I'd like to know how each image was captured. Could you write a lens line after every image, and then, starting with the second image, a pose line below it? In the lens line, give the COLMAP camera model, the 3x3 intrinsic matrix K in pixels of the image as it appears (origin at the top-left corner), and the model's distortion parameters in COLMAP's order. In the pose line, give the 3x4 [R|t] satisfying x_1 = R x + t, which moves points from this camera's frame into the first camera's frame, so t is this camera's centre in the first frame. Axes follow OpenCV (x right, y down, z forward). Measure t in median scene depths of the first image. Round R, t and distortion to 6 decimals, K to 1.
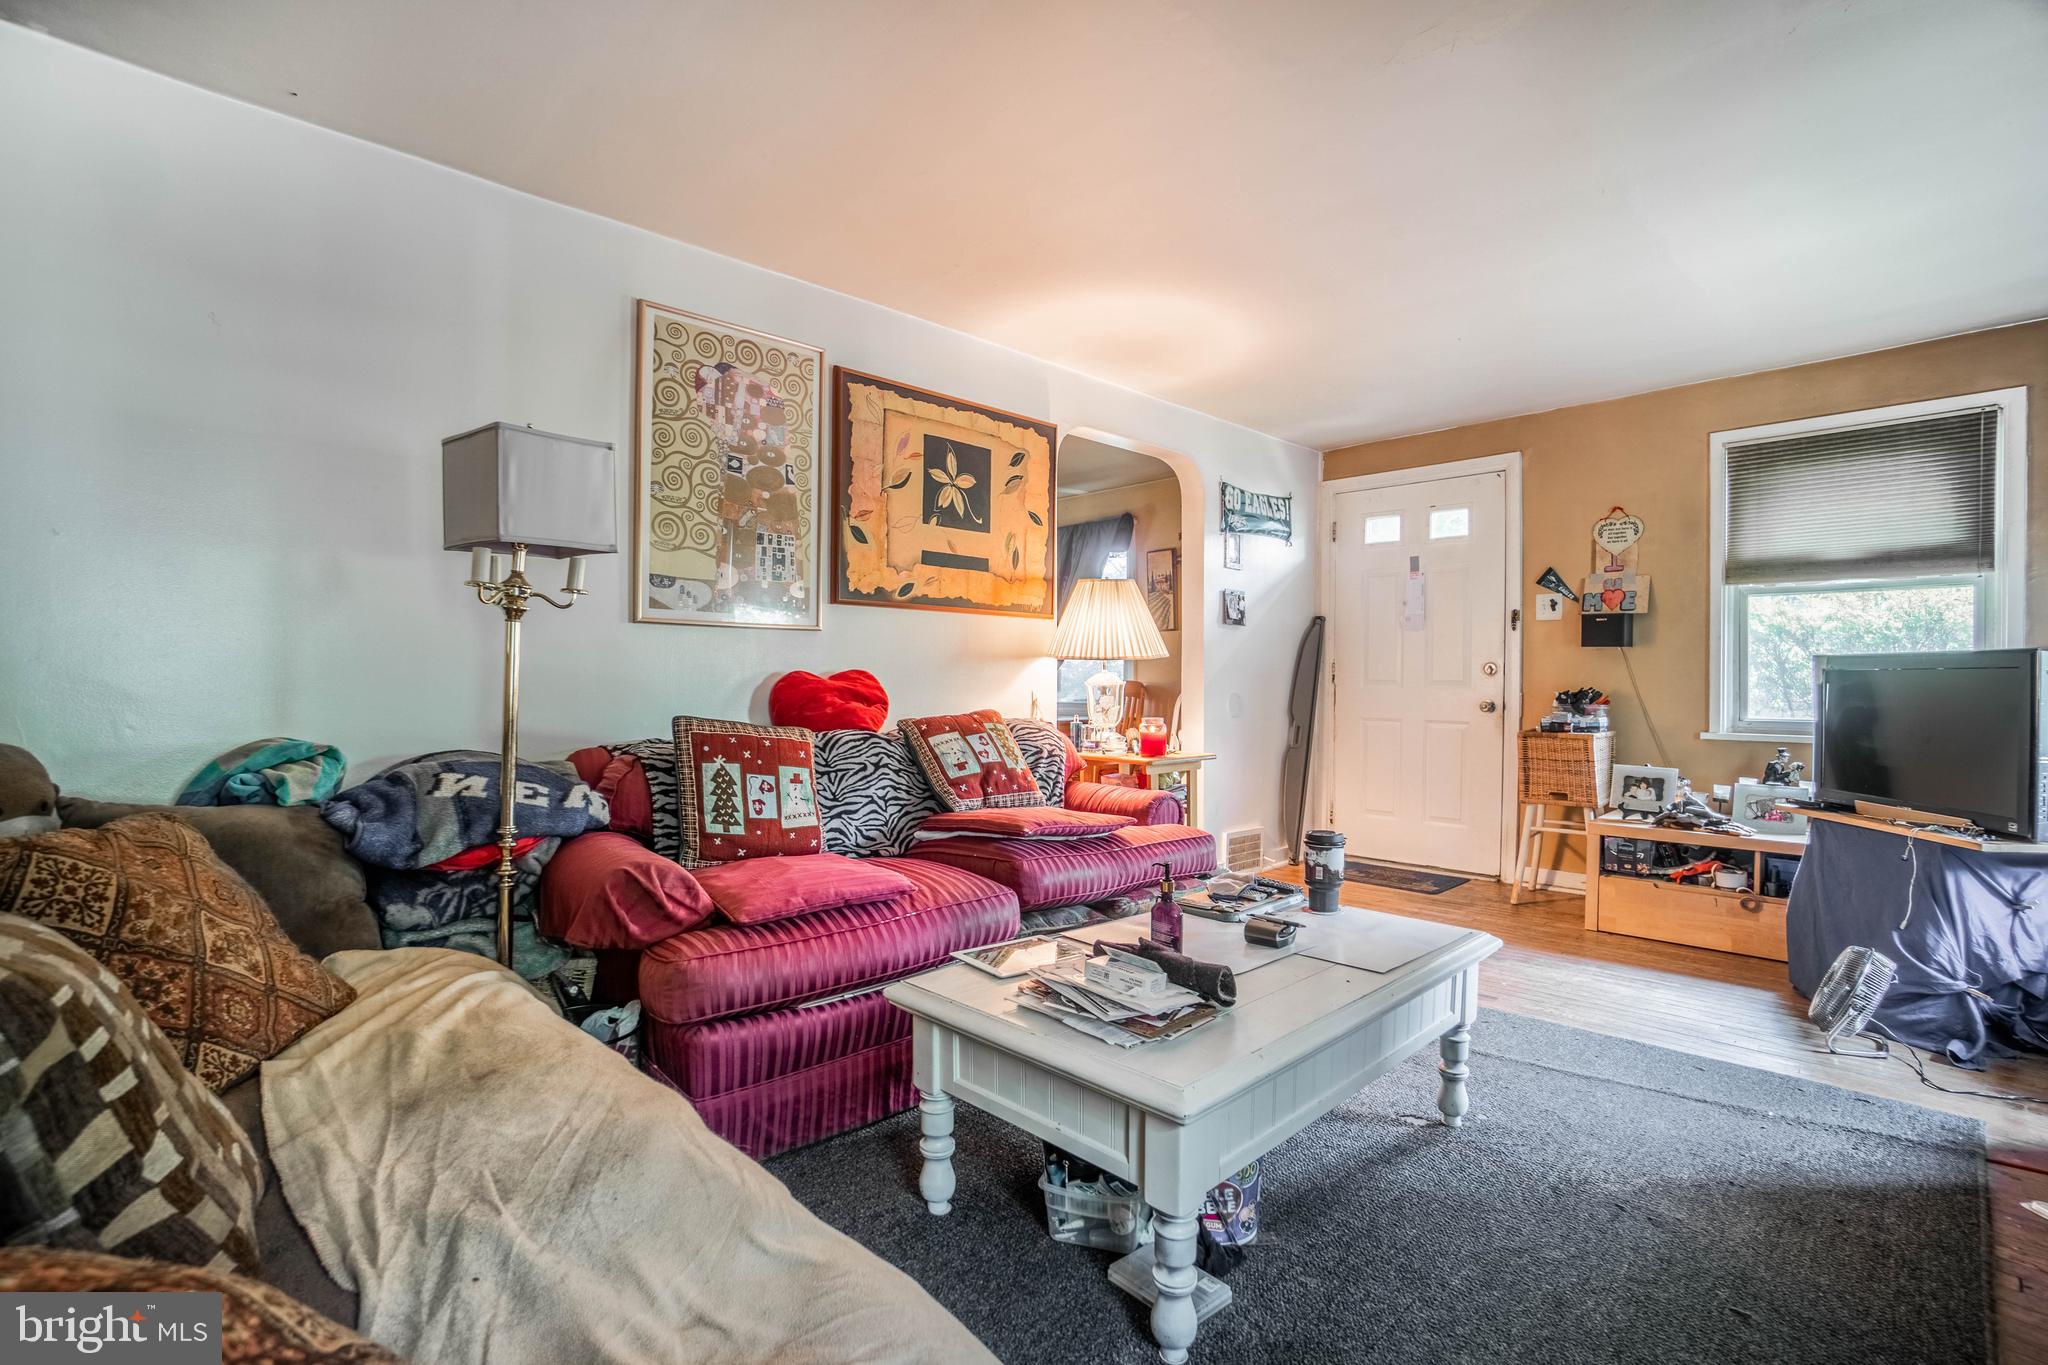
lens RADIAL K [[921.1, 0, 1015.7], [0, 921.1, 685.8], [0, 0, 1]] dist [-0.062130, 0.023951]
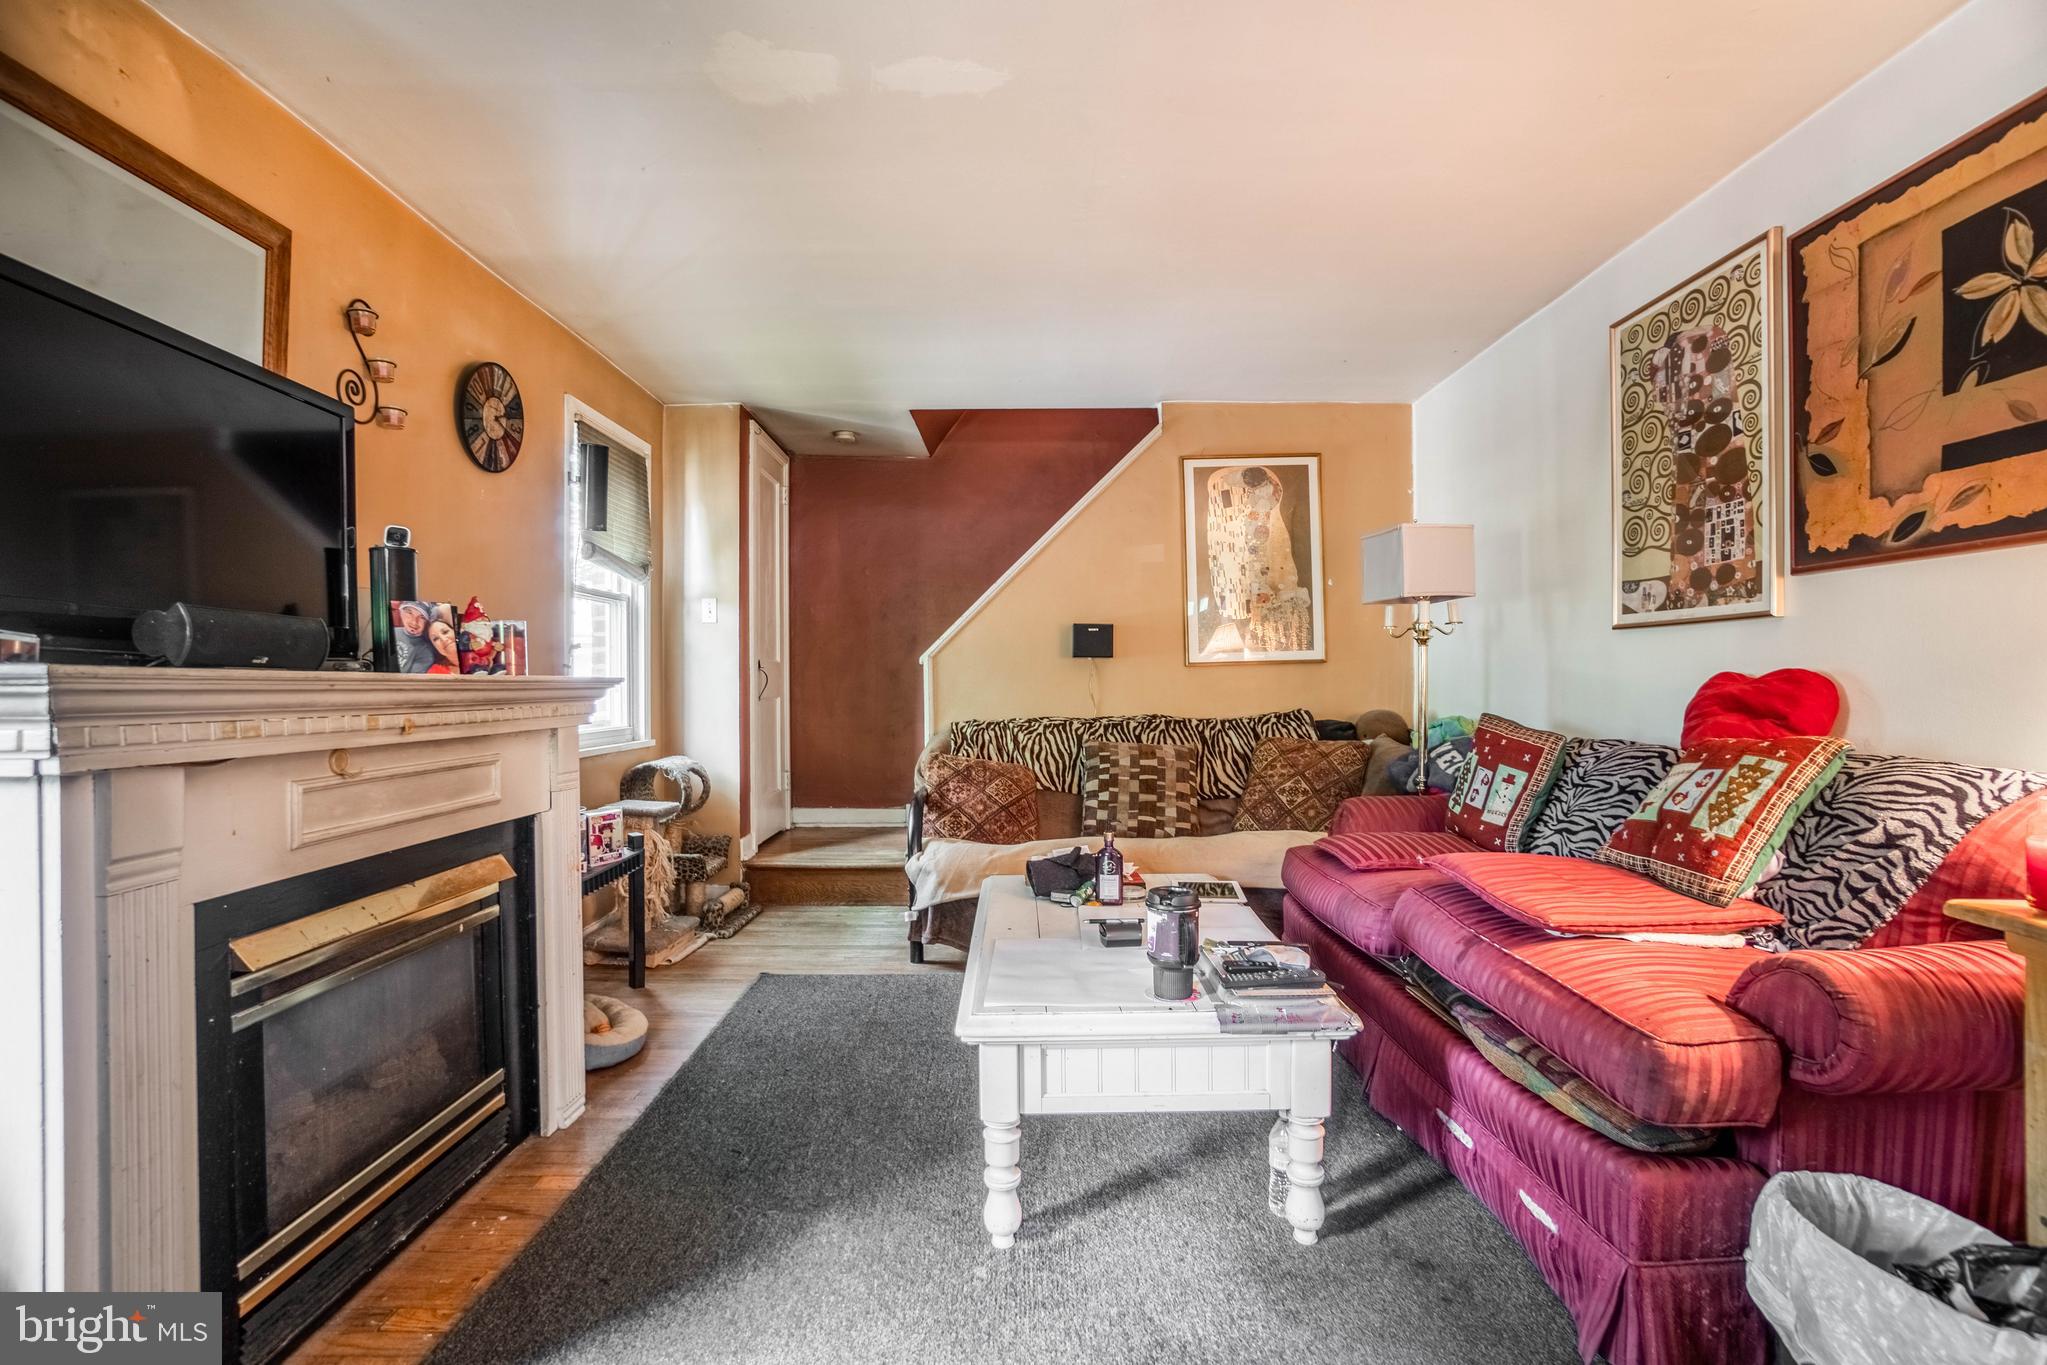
lens RADIAL K [[920.6, 0, 1015.2], [0, 920.6, 685.8], [0, 0, 1]] dist [-0.062130, 0.023951]
pose [[-0.685736, 0.000735, -0.727850, 0.753803], [-0.005688, 0.999964, 0.006369, -0.006050], [0.727828, 0.008508, -0.685707, 1.100564]]
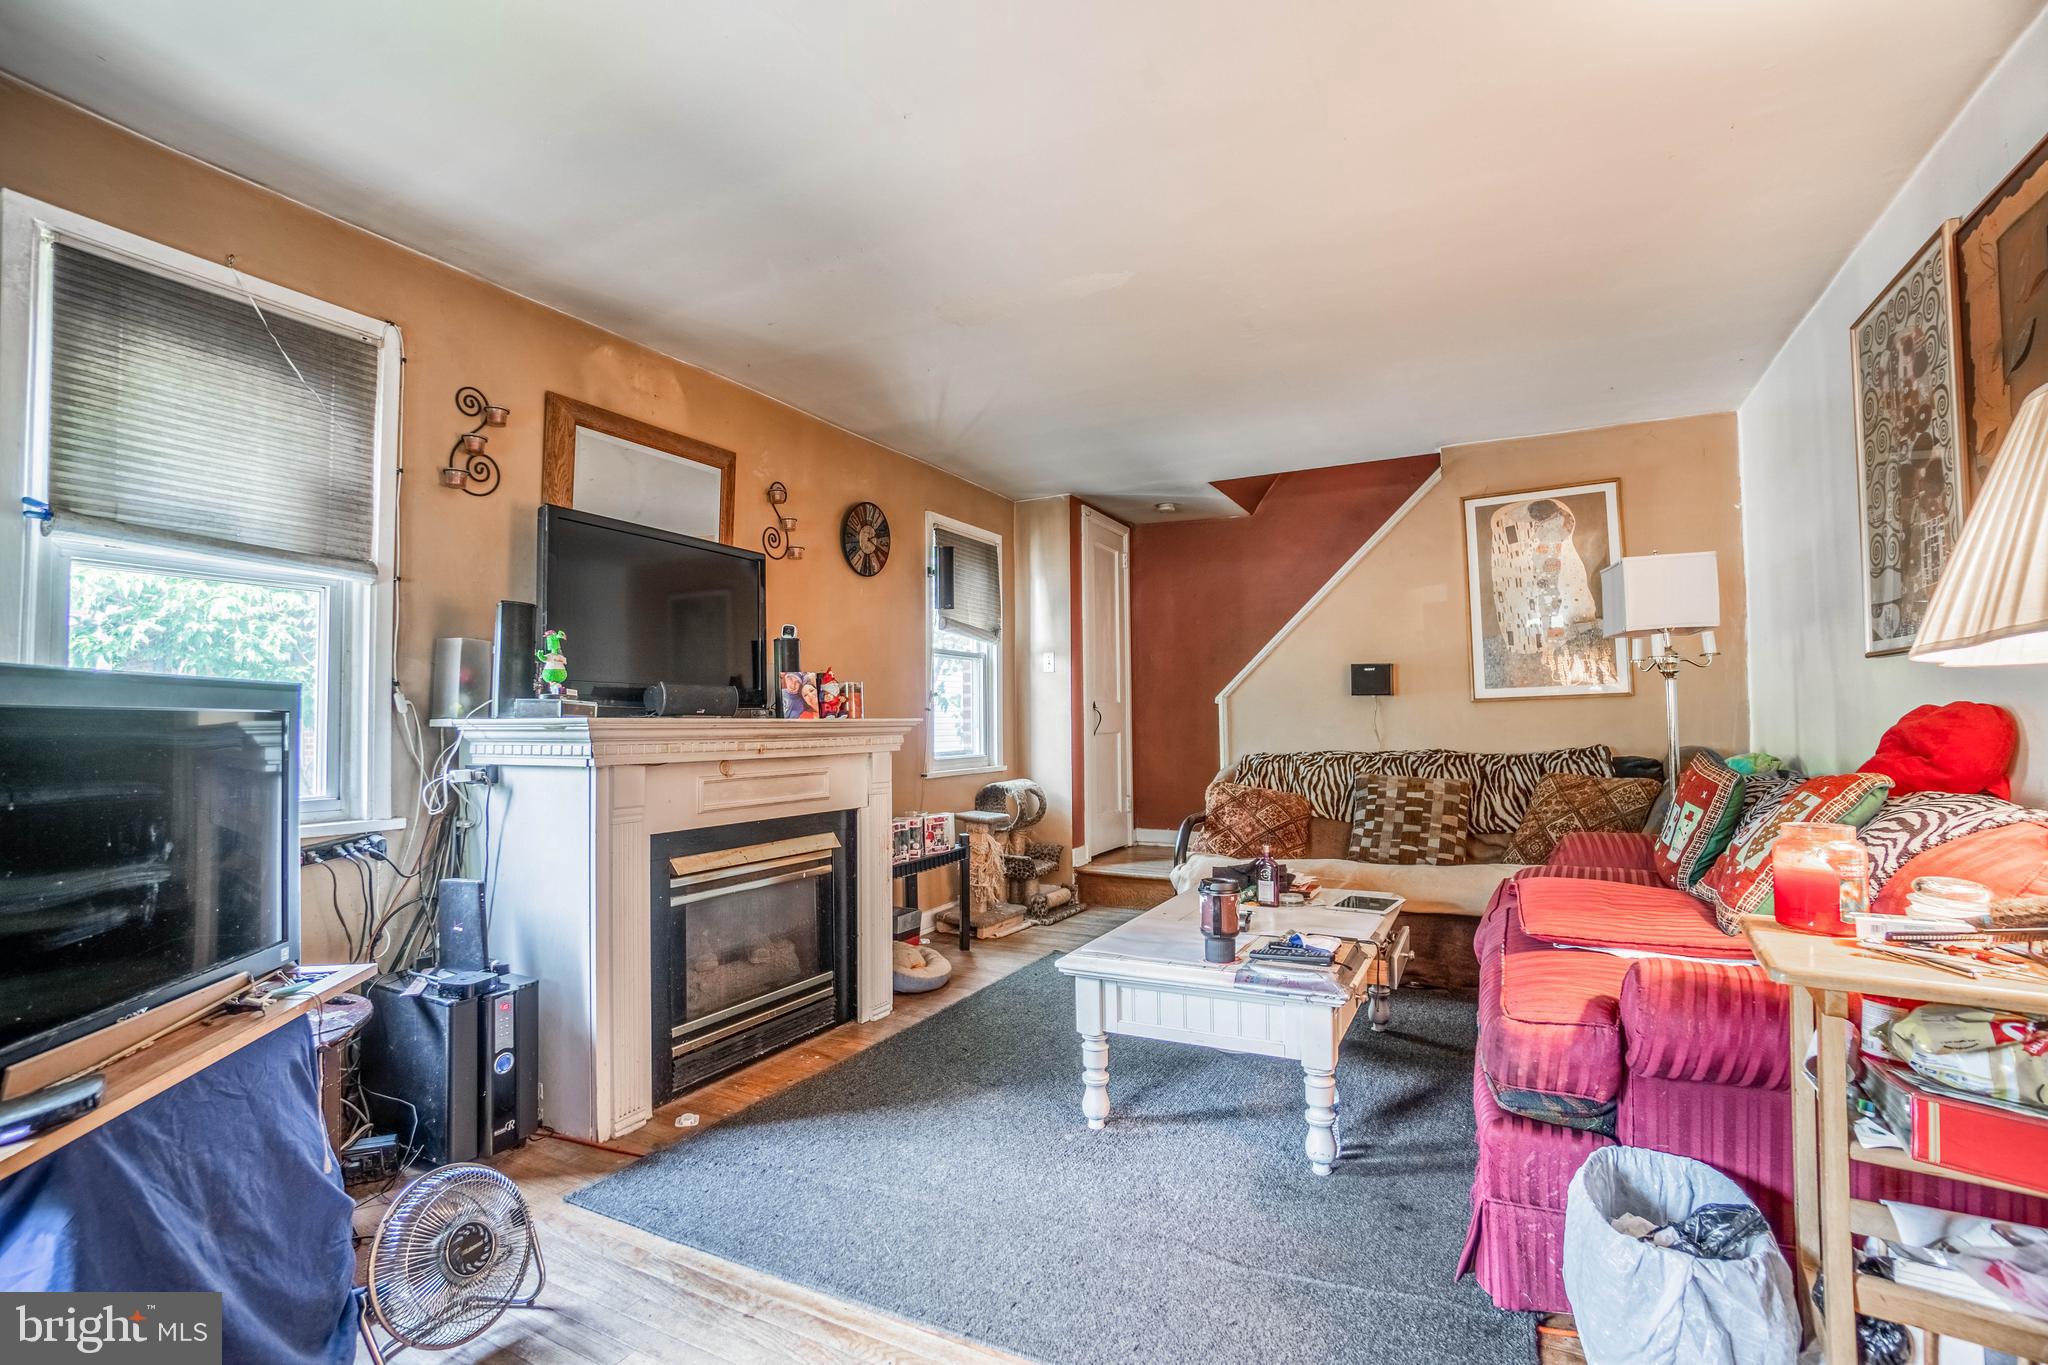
lens RADIAL K [[919.7, 0, 1024.0], [0, 919.7, 682.5], [0, 0, 1]] dist [-0.058989, 0.023065]
pose [[-0.944915, -0.009554, -0.327178, 0.668536], [0.001883, 0.999399, -0.034621, -0.011662], [0.327312, -0.033330, -0.944328, 1.448390]]
